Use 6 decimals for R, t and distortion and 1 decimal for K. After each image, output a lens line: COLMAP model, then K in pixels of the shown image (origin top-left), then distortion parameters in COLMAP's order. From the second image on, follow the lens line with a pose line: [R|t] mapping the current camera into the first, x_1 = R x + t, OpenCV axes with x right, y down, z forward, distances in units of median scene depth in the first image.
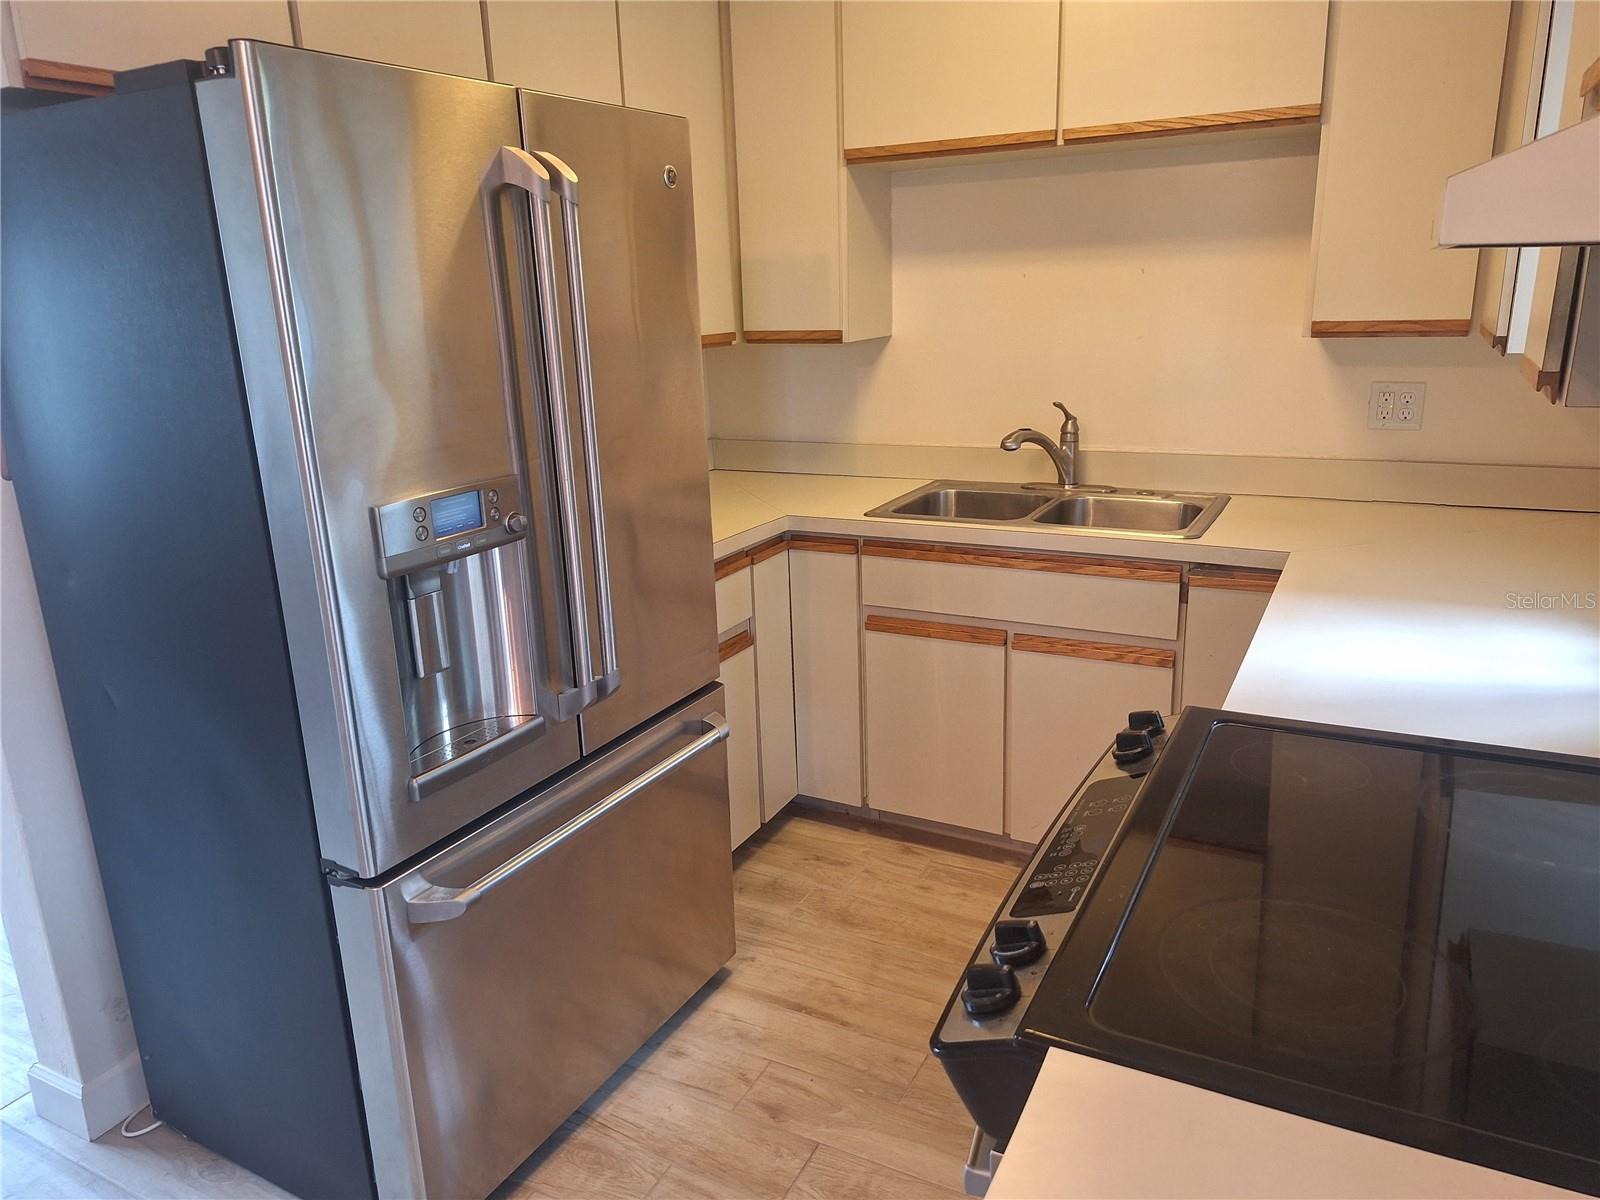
lens RADIAL K [[1131.3, 0, 790.5], [0, 1131.3, 596.0], [0, 0, 1]] dist [0.147521, -0.213444]
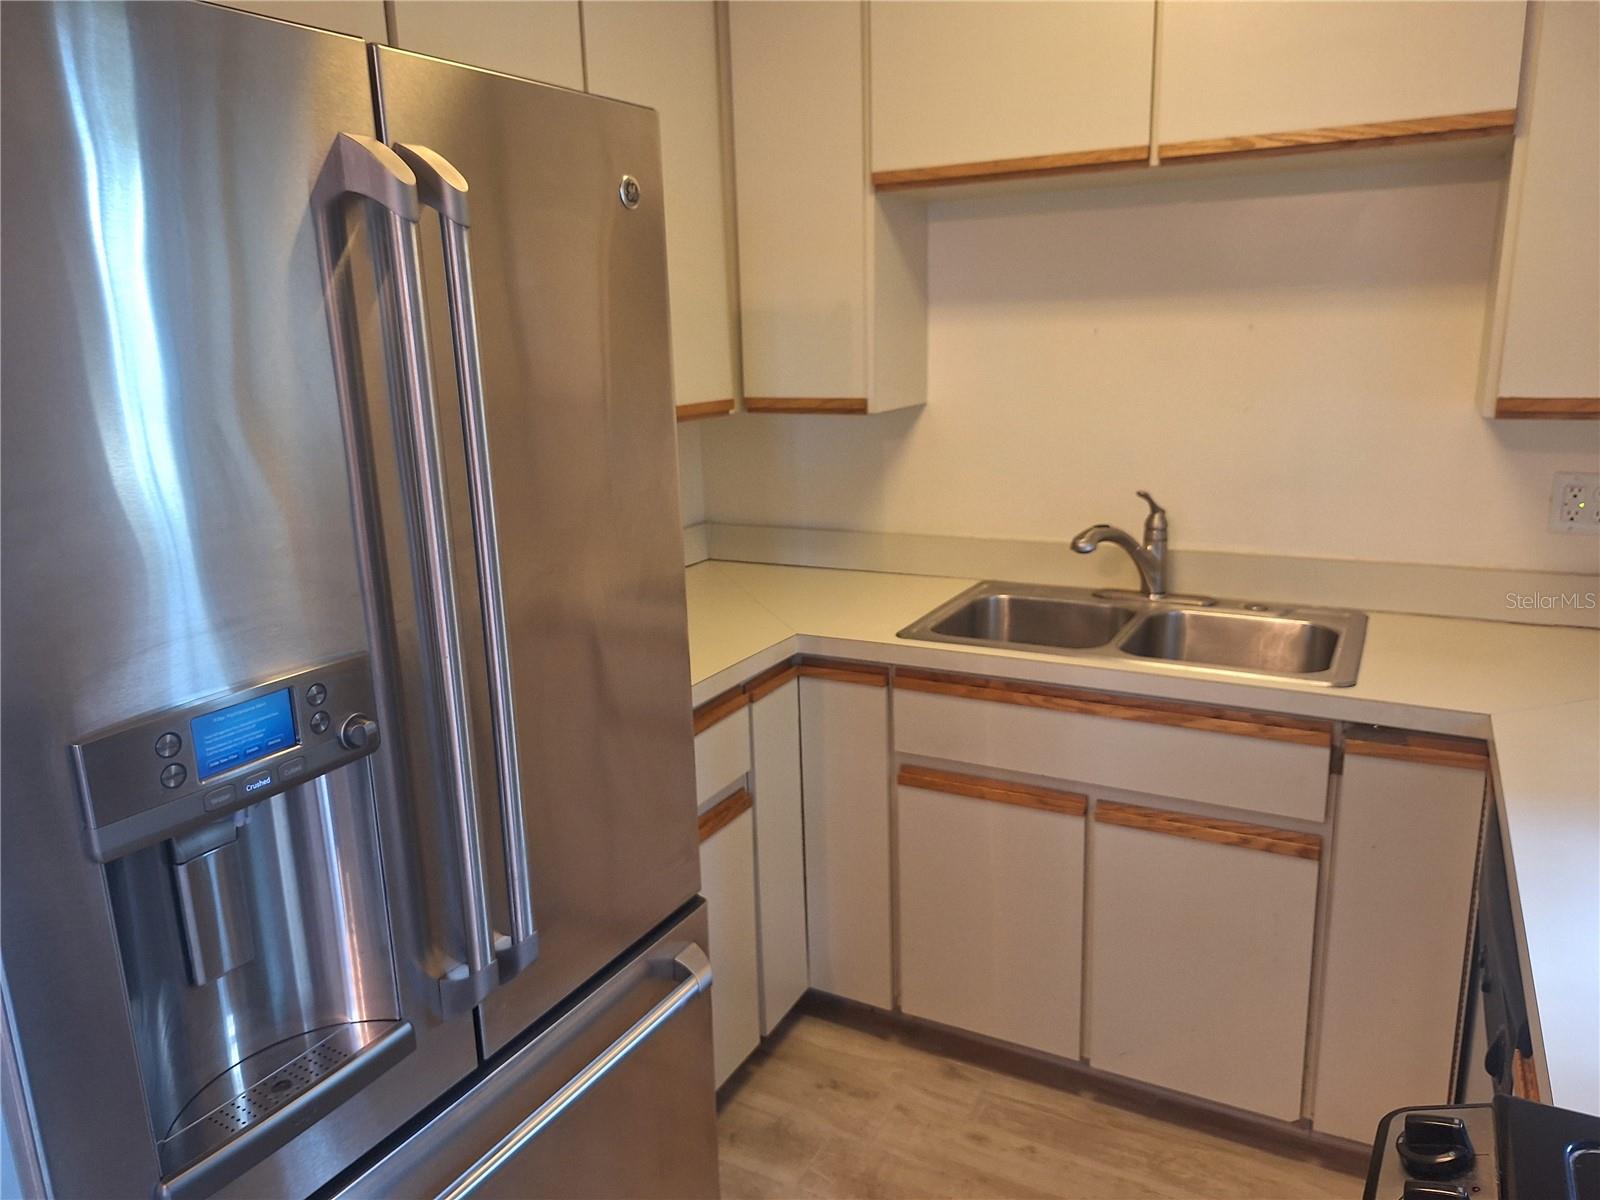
lens RADIAL K [[1120.2, 0, 800.0], [0, 1120.2, 600.0], [0, 0, 1]] dist [0.105148, -0.127336]
pose [[0.999989, 0.004629, 0.000709, -0.001643], [-0.004604, 0.999494, -0.031474, -0.073719], [-0.000854, 0.031471, 0.999504, 0.241846]]
